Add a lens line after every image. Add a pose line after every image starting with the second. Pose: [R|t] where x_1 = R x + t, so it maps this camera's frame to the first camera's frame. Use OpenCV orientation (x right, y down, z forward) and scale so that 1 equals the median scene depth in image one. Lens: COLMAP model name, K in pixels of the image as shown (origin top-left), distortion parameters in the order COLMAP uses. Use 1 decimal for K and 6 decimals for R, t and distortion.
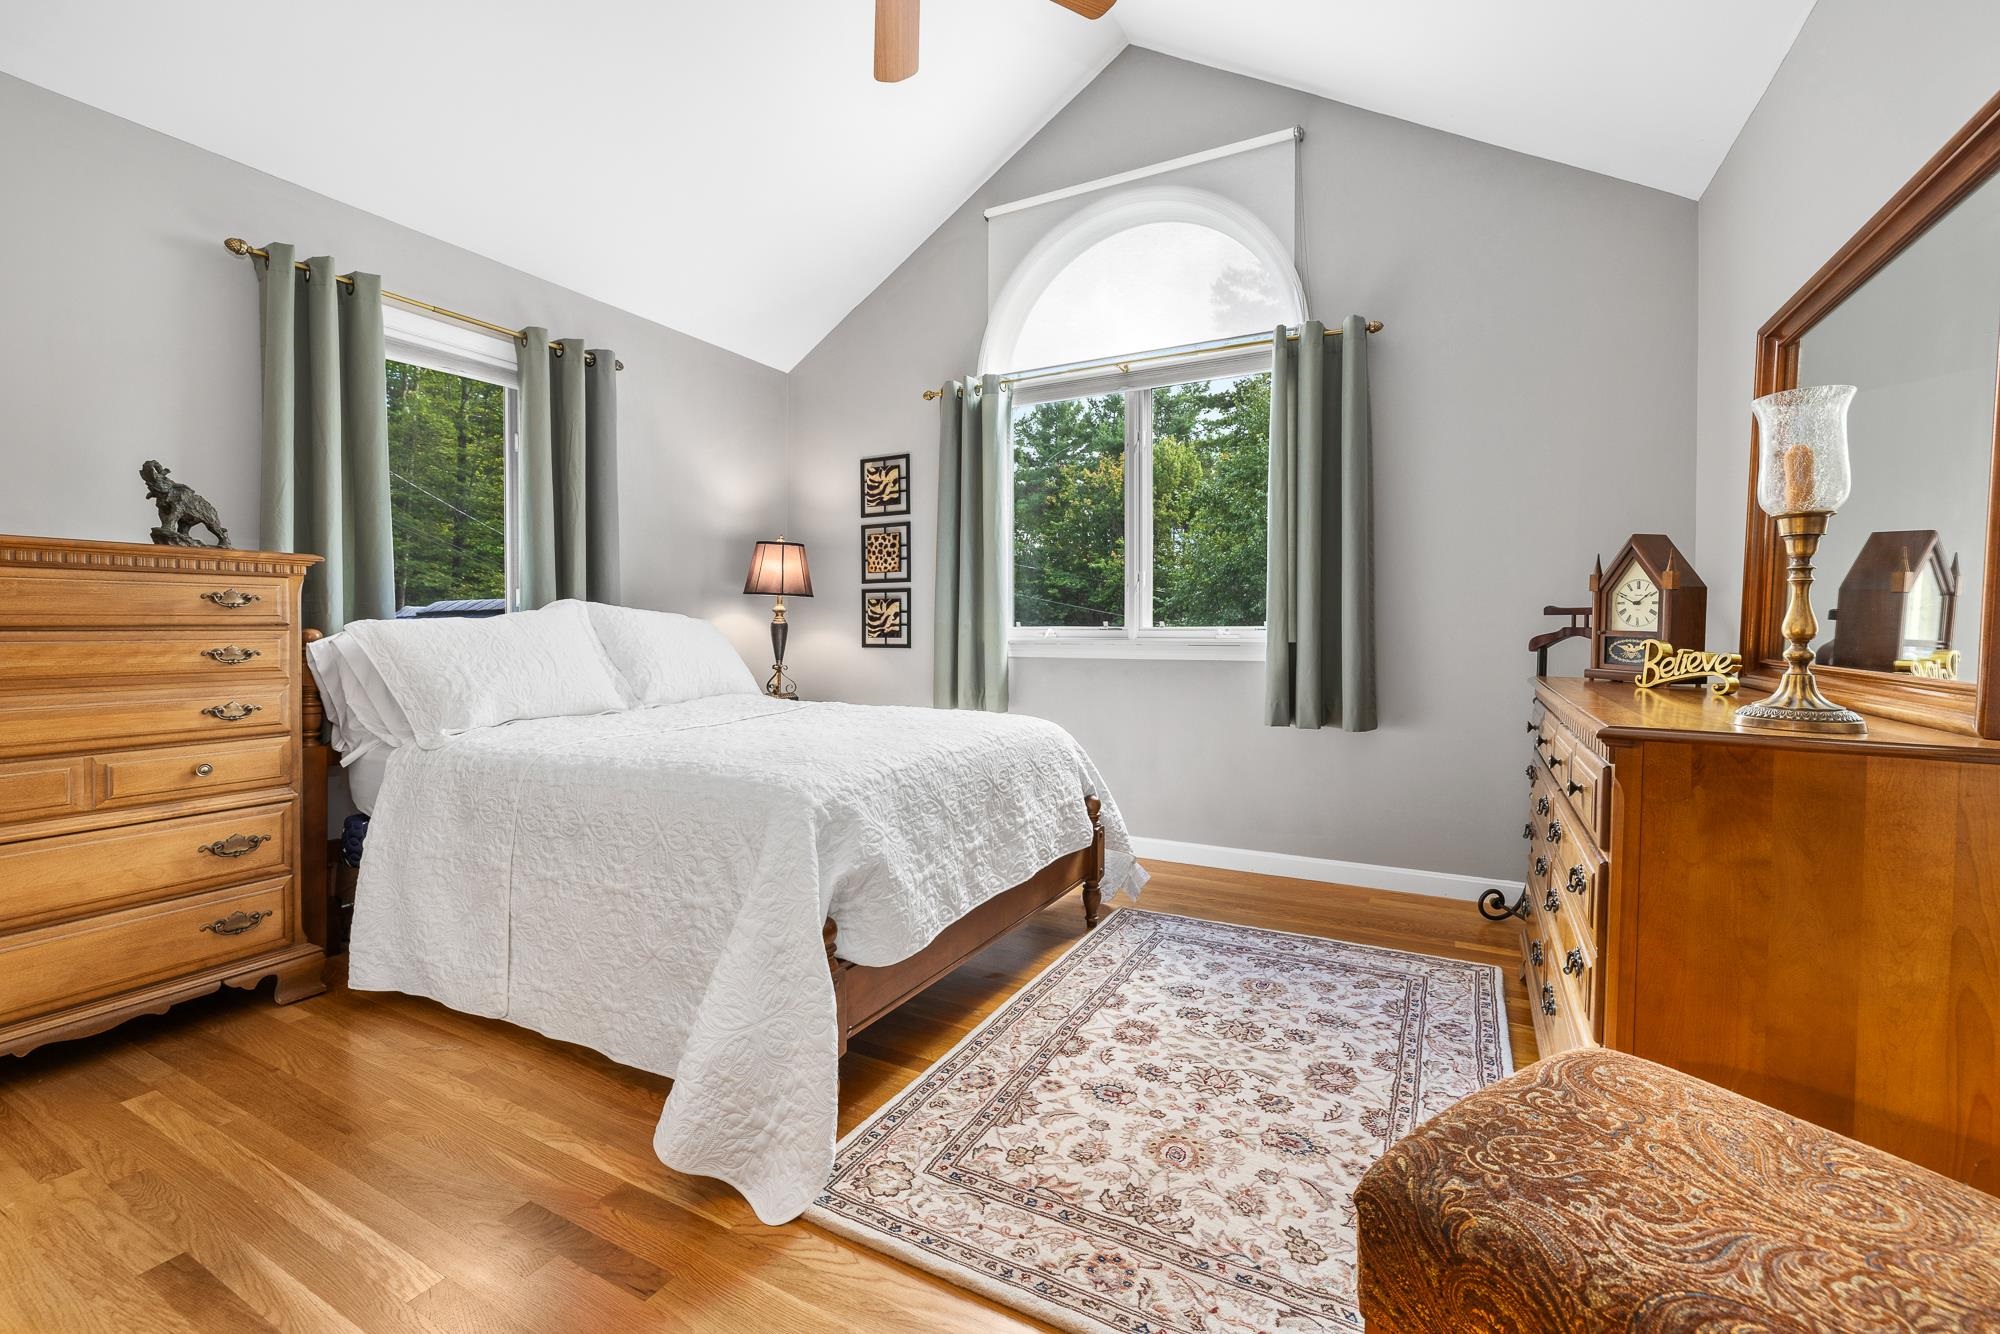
lens RADIAL K [[857.6, 0, 993.9], [0, 857.6, 616.8], [0, 0, 1]] dist [-0.001493, -0.000602]
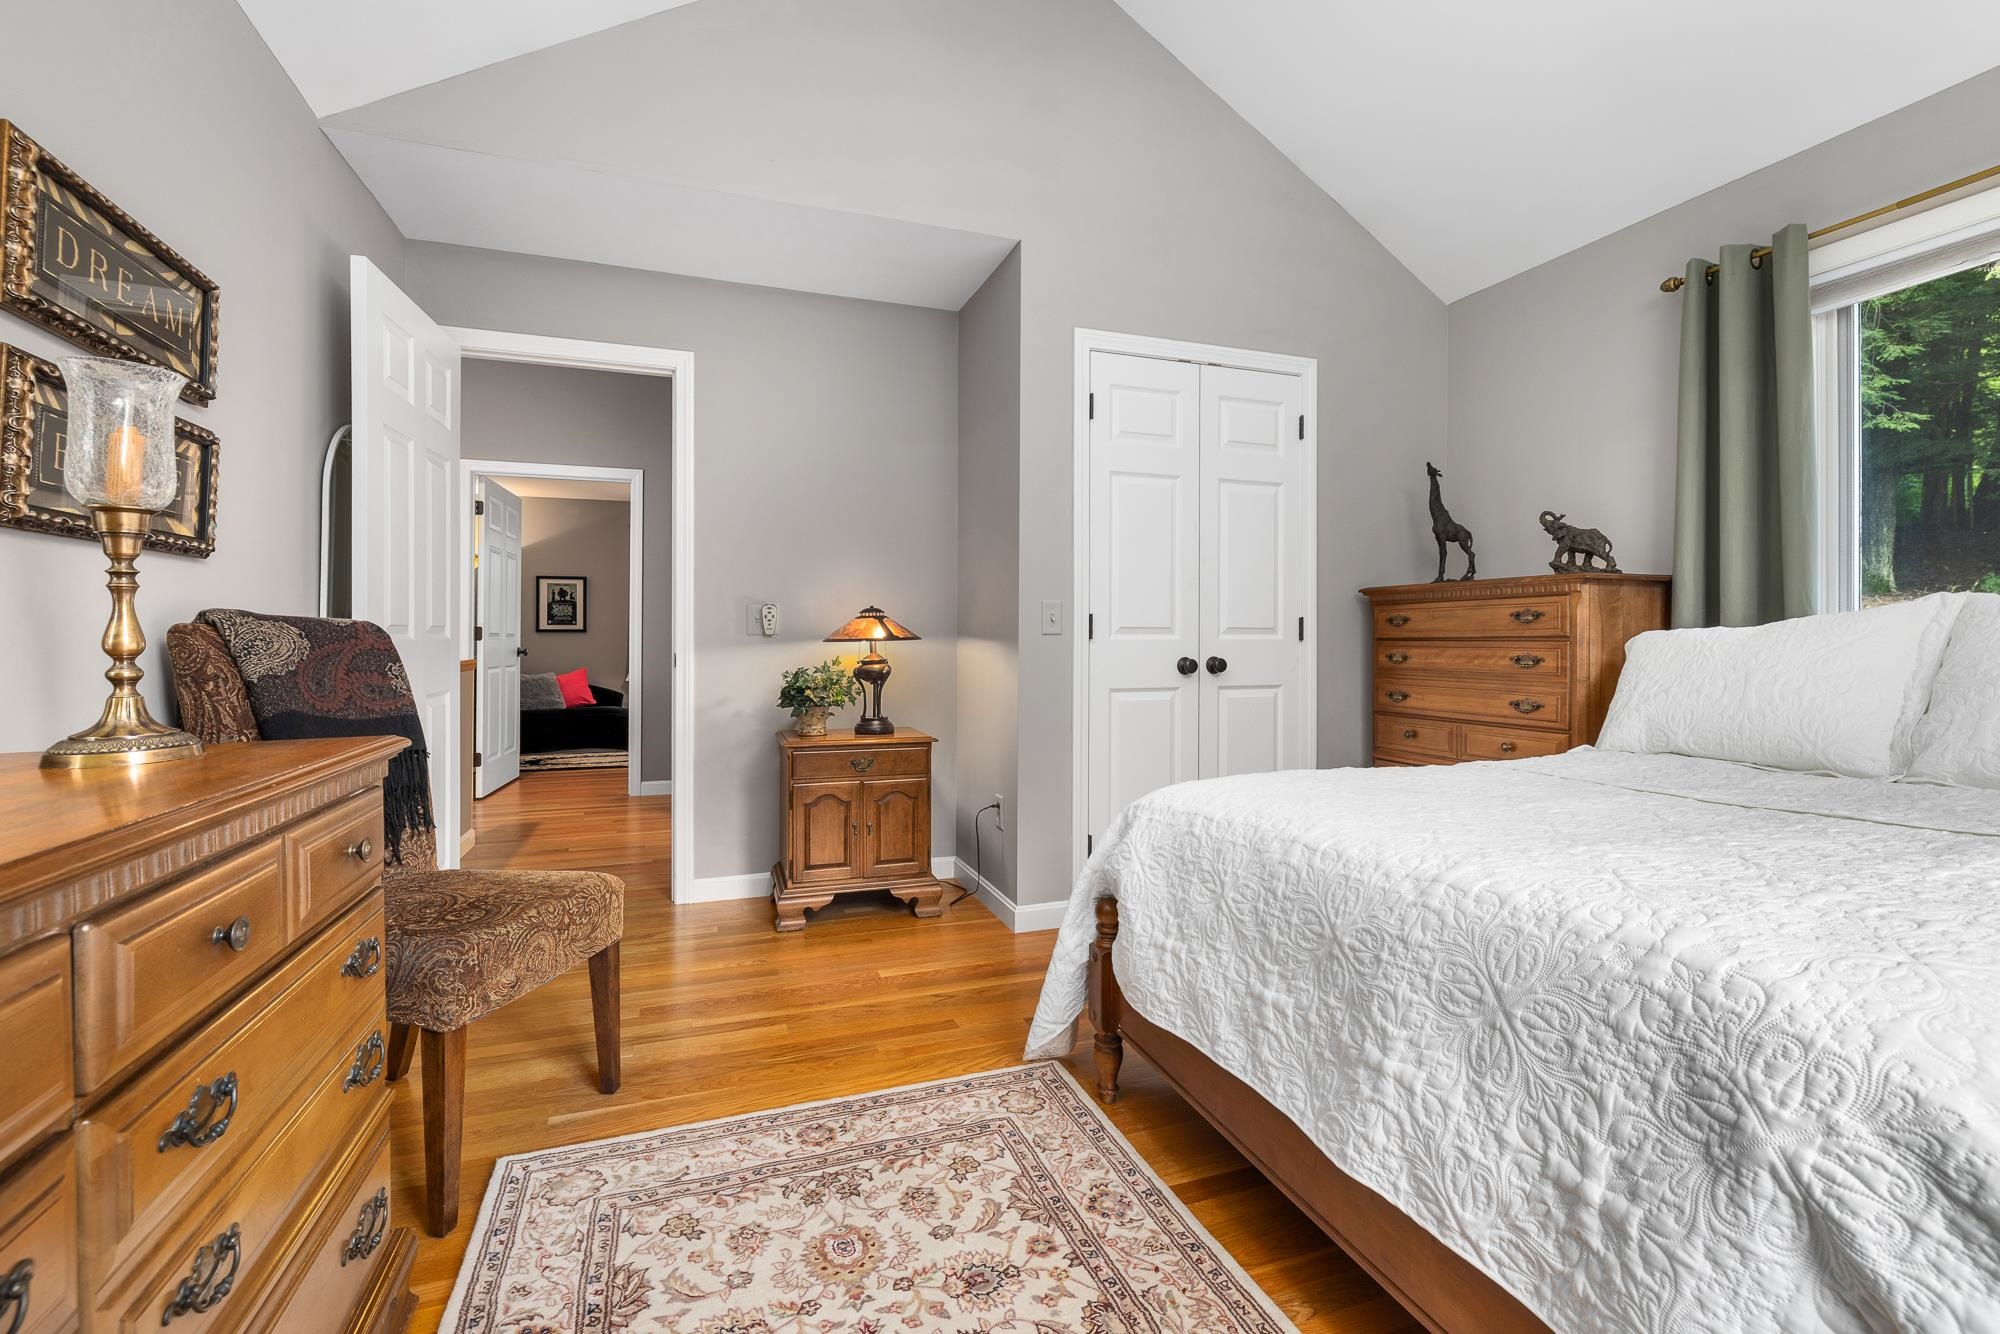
lens RADIAL K [[857.6, 0, 993.9], [0, 857.6, 616.8], [0, 0, 1]] dist [-0.001493, -0.000602]
pose [[-0.666097, -0.016774, -0.745676, 0.769842], [0.012510, 0.999355, -0.033656, 0.017268], [0.745760, -0.031747, -0.665458, 1.709569]]
